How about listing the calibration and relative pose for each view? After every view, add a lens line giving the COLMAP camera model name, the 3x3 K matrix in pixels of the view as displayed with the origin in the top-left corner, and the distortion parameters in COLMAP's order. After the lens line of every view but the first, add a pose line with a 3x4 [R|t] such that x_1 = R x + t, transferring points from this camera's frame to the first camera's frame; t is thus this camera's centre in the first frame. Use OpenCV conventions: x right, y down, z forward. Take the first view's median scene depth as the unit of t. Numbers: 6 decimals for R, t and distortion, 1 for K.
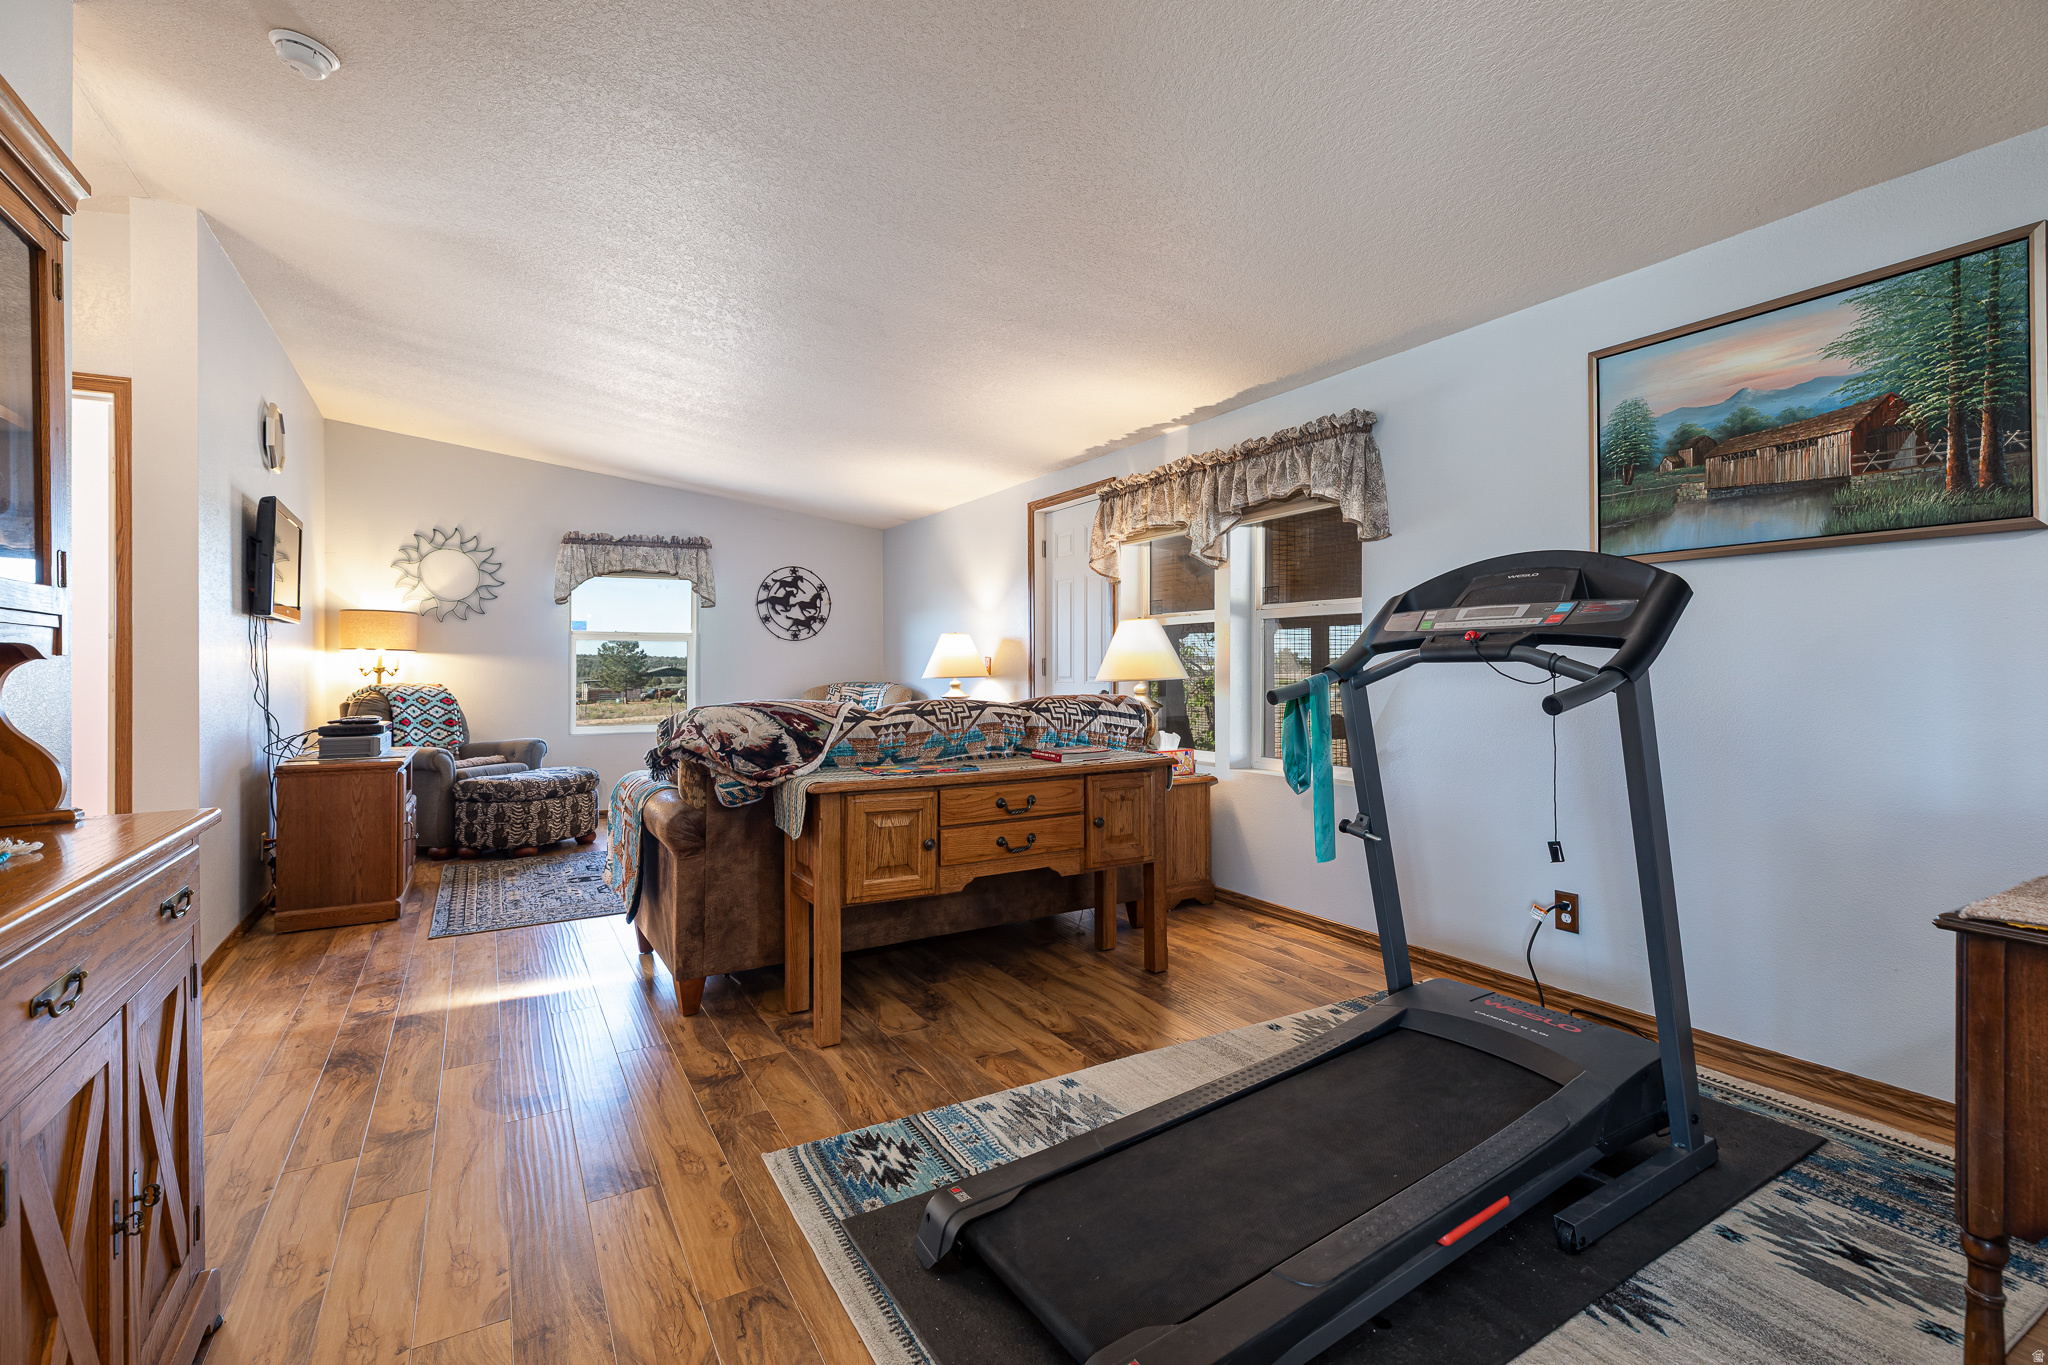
lens RADIAL K [[932.8, 0, 1019.2], [0, 932.8, 664.6], [0, 0, 1]] dist [0.002842, -0.000206]
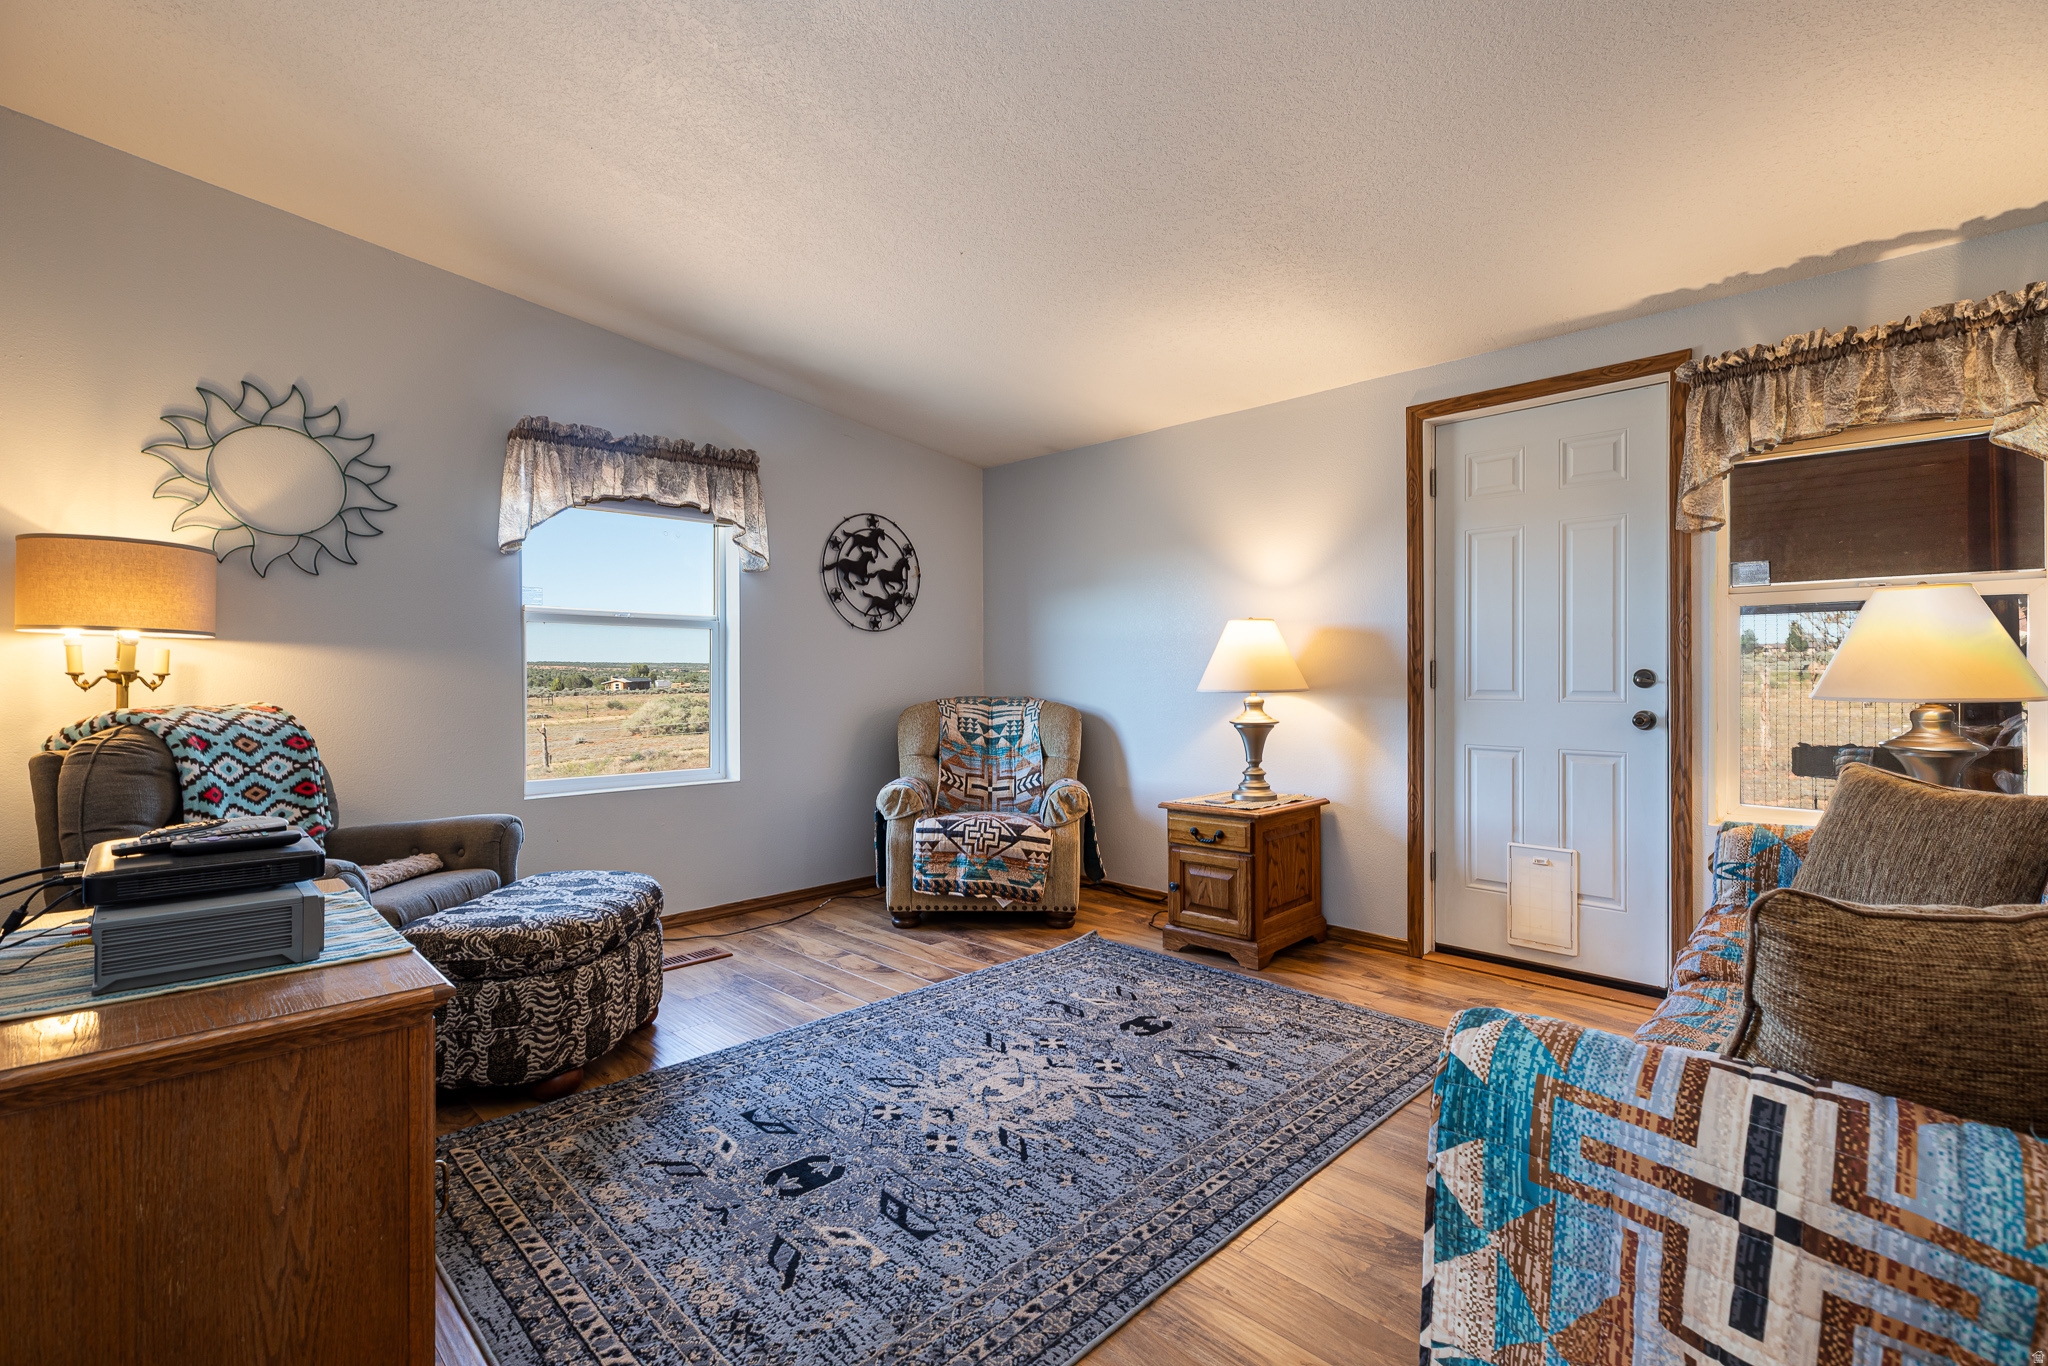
lens RADIAL K [[932.8, 0, 1028.5], [0, 932.8, 684.2], [0, 0, 1]] dist [0.002842, -0.000206]
pose [[0.966109, 0.000591, 0.258135, -0.365165], [-0.004002, 0.999911, 0.012689, 0.002034], [-0.258105, -0.013292, 0.966026, 0.435560]]
